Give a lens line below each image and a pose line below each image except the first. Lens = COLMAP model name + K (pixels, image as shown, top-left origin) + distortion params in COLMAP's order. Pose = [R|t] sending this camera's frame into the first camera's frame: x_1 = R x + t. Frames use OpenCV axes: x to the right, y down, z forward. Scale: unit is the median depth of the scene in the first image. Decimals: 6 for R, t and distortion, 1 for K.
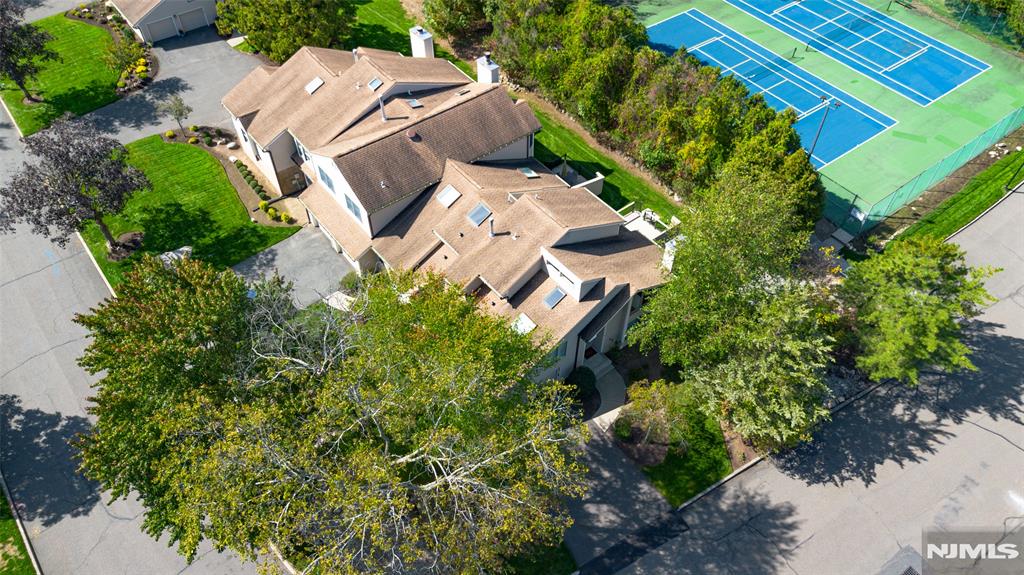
lens RADIAL K [[727.7, 0, 512.0], [0, 727.7, 287.5], [0, 0, 1]] dist [0.068167, -0.070133]
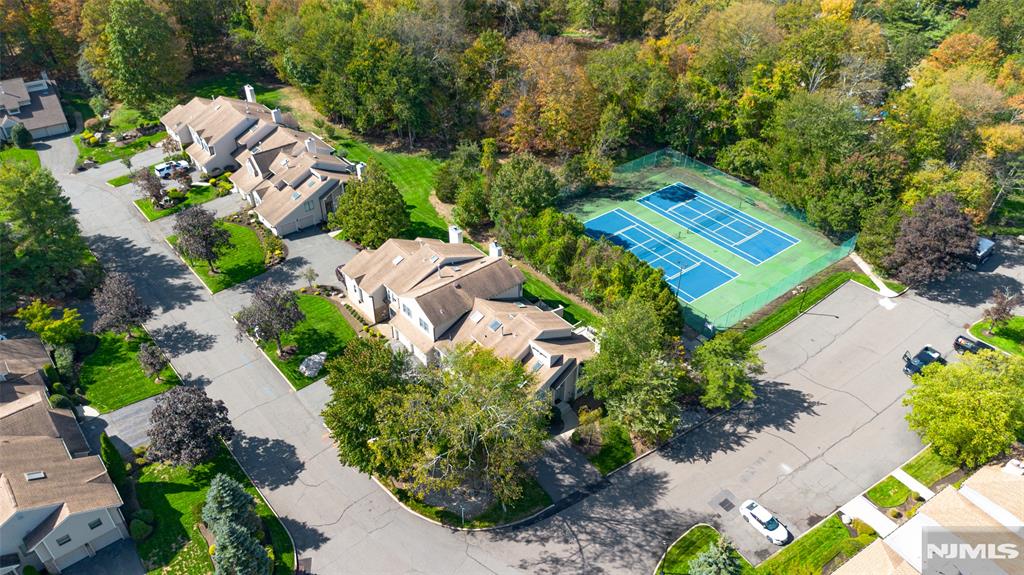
lens RADIAL K [[727.7, 0, 512.0], [0, 727.7, 287.5], [0, 0, 1]] dist [0.068167, -0.070133]
pose [[0.999426, -0.019950, 0.027369, -0.044655], [0.025413, 0.975923, -0.216628, 0.183977], [-0.022388, 0.217199, 0.975871, -0.735136]]
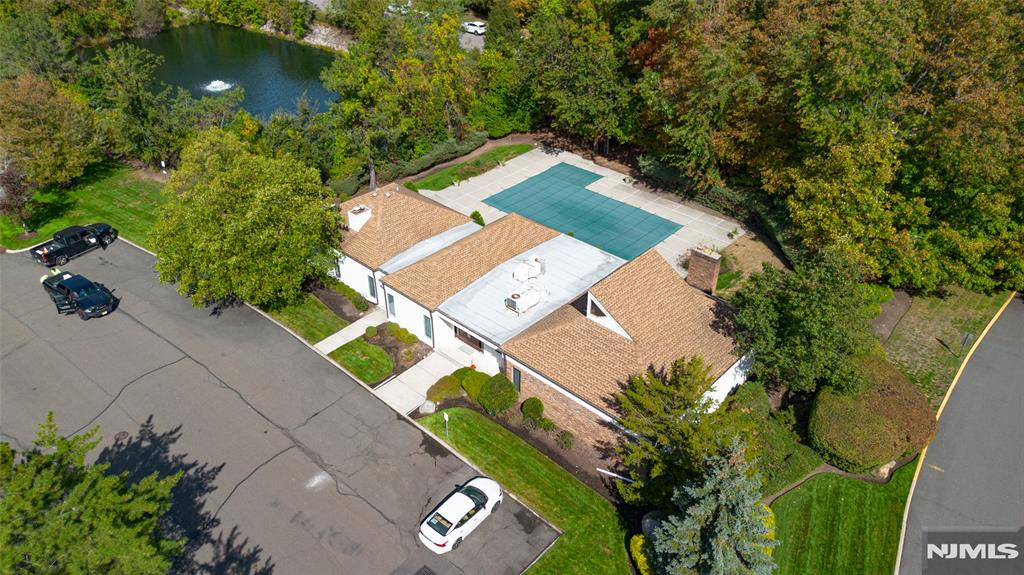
lens RADIAL K [[727.7, 0, 512.0], [0, 727.7, 287.5], [0, 0, 1]] dist [0.068167, -0.070133]
pose [[-0.277395, -0.540400, 0.794368, -0.002961], [0.723527, 0.426484, 0.542789, -0.121719], [-0.632108, 0.725313, 0.272690, 0.325032]]
